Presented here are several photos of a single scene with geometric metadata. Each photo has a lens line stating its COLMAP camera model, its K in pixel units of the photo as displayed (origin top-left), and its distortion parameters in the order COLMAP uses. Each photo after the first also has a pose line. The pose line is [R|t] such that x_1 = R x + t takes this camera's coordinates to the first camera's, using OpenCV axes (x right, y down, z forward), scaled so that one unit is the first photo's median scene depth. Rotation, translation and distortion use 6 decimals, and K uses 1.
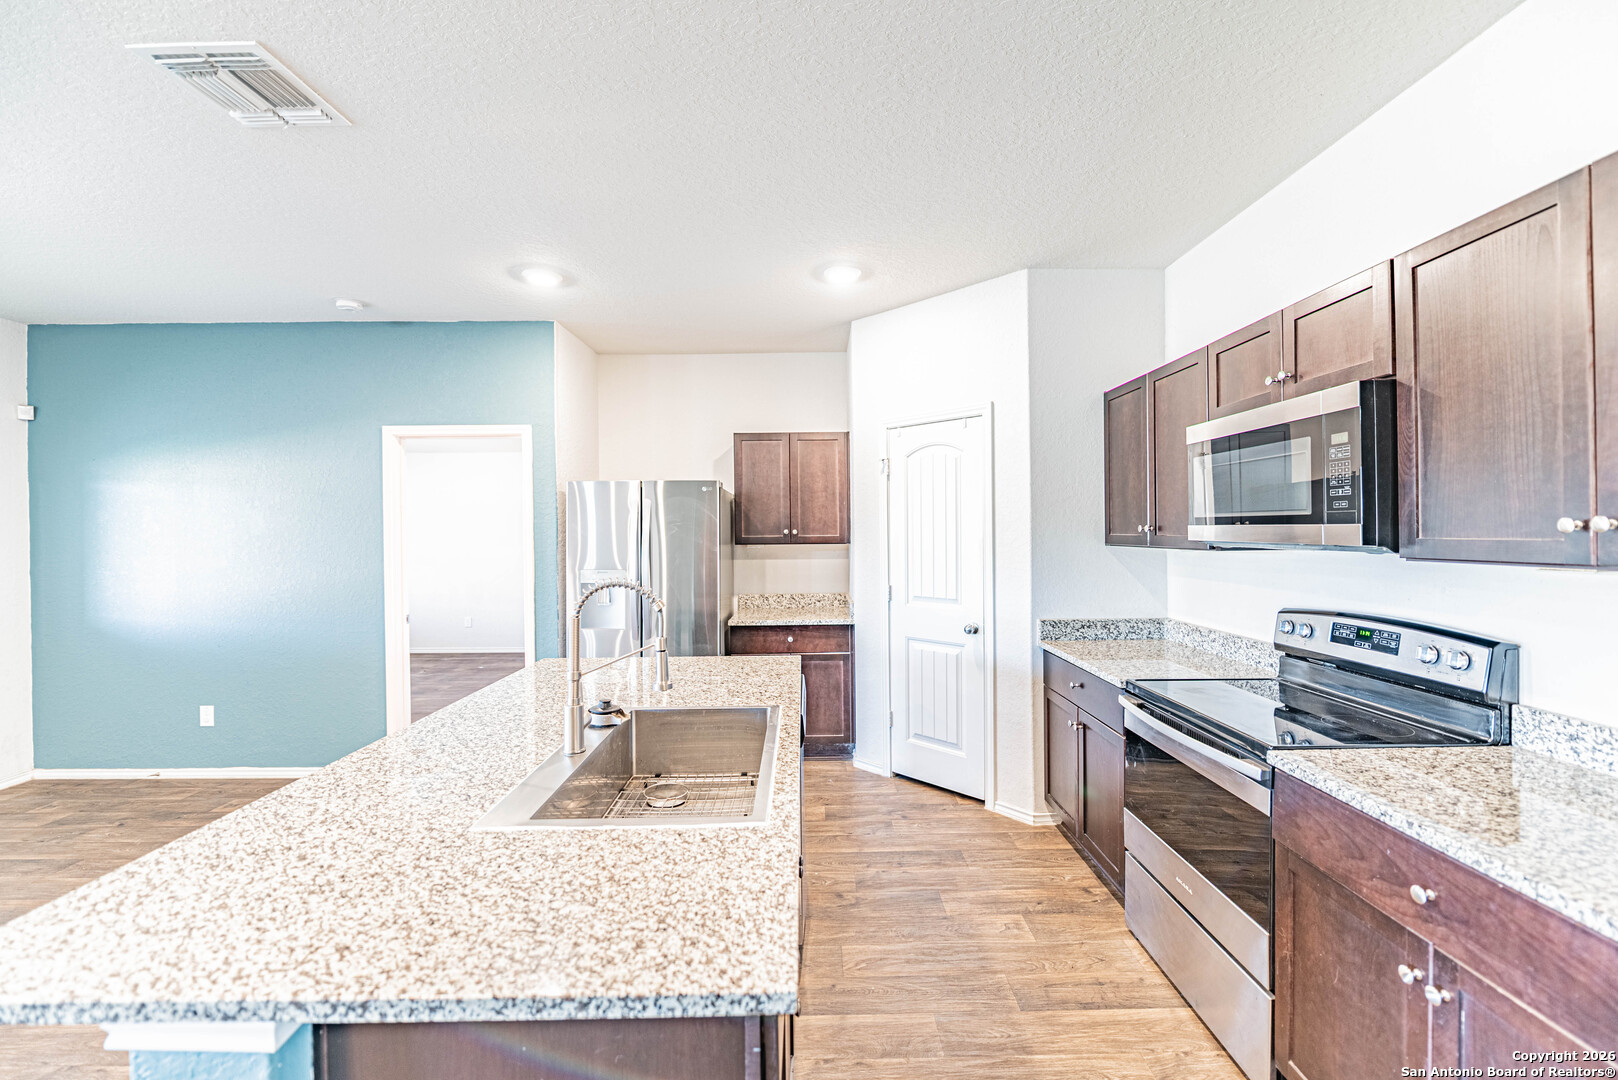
lens RADIAL K [[652.3, 0, 807.6], [0, 652.3, 531.3], [0, 0, 1]] dist [-0.008181, -0.000056]
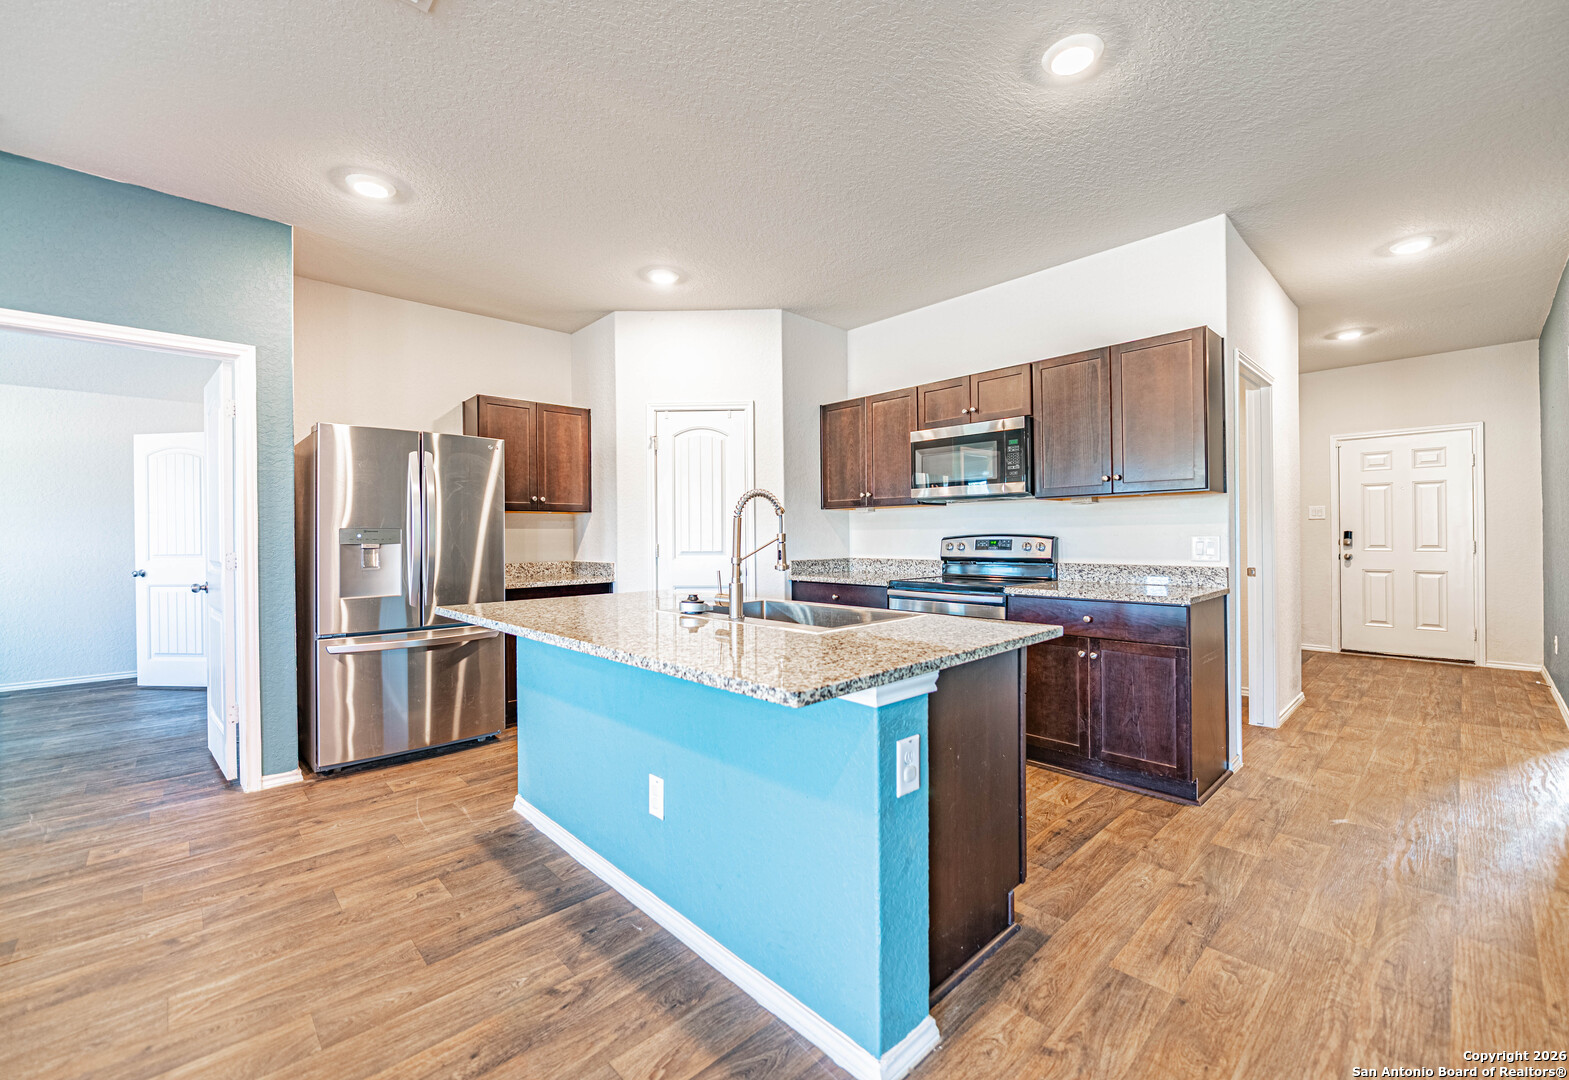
lens RADIAL K [[659.8, 0, 787.8], [0, 659.8, 535.2], [0, 0, 1]] dist [-0.004512, -0.000778]
pose [[0.724048, 0.004204, 0.689736, -0.776867], [0.002565, 0.999958, -0.008788, 0.115361], [-0.689744, 0.008132, 0.724007, -0.032658]]
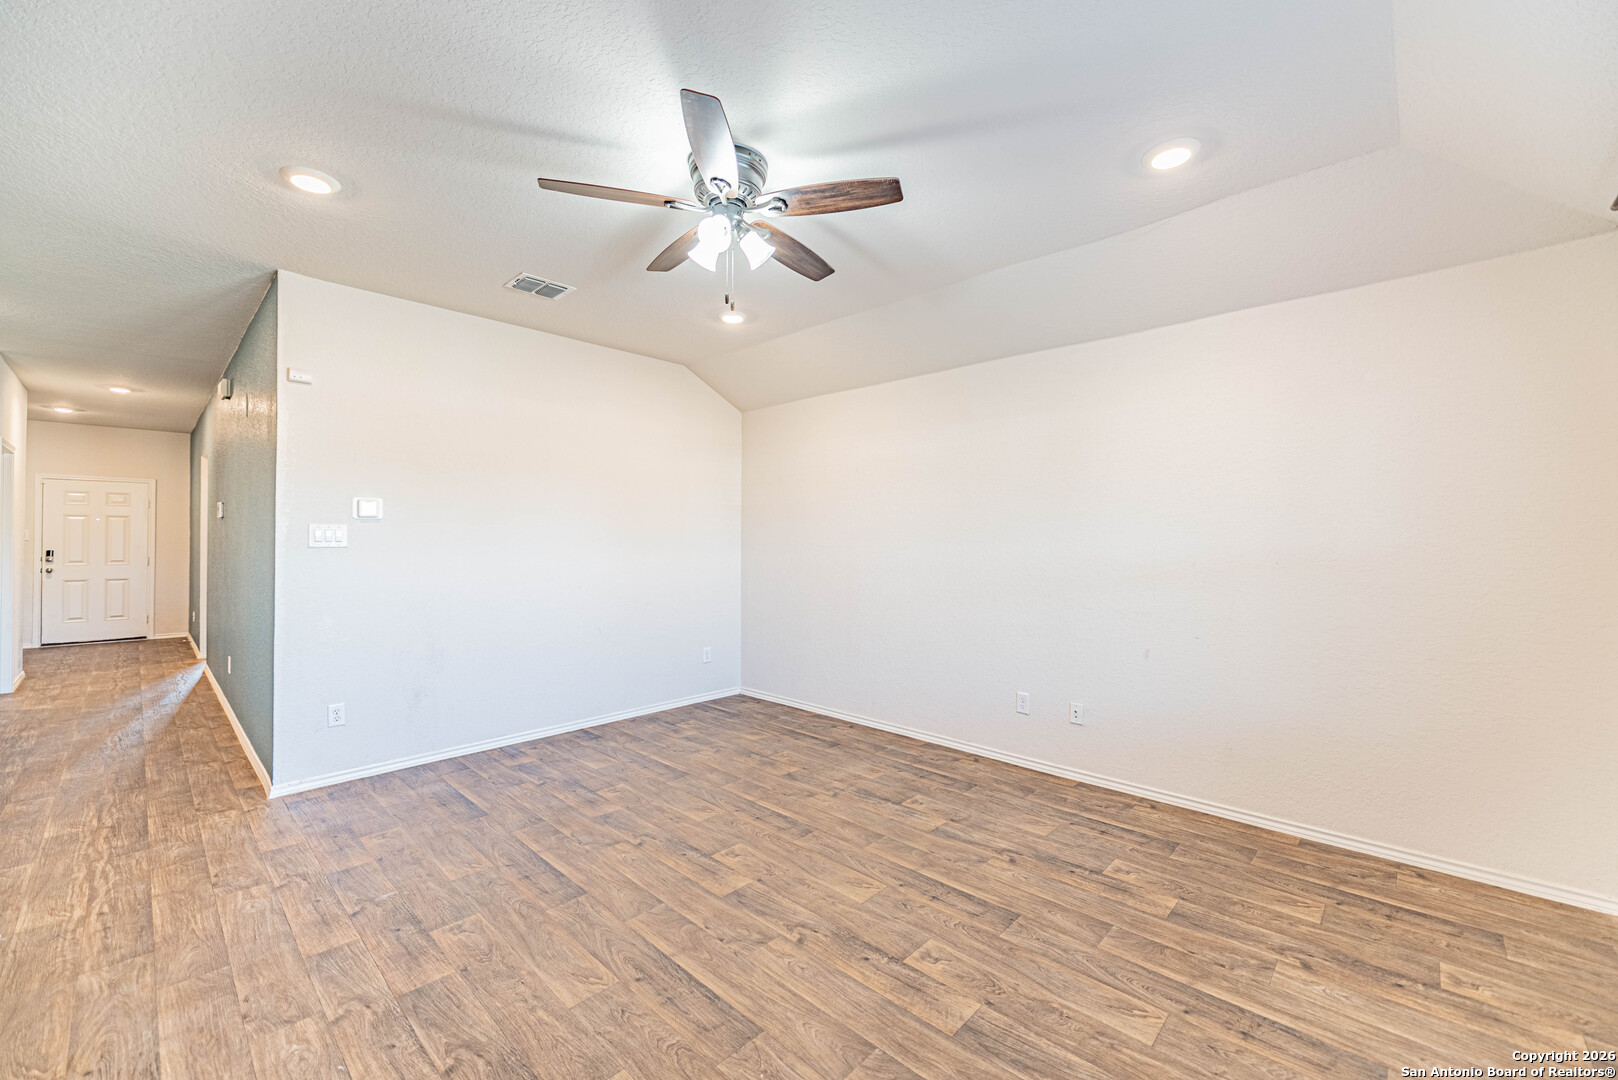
lens RADIAL K [[652.3, 0, 817.9], [0, 652.3, 536.4], [0, 0, 1]] dist [-0.008181, -0.000056]
pose [[-0.721923, 0.014361, 0.691824, -1.683056], [0.004687, 0.999863, -0.015865, 0.096809], [-0.691957, -0.008211, -0.721892, -0.020046]]
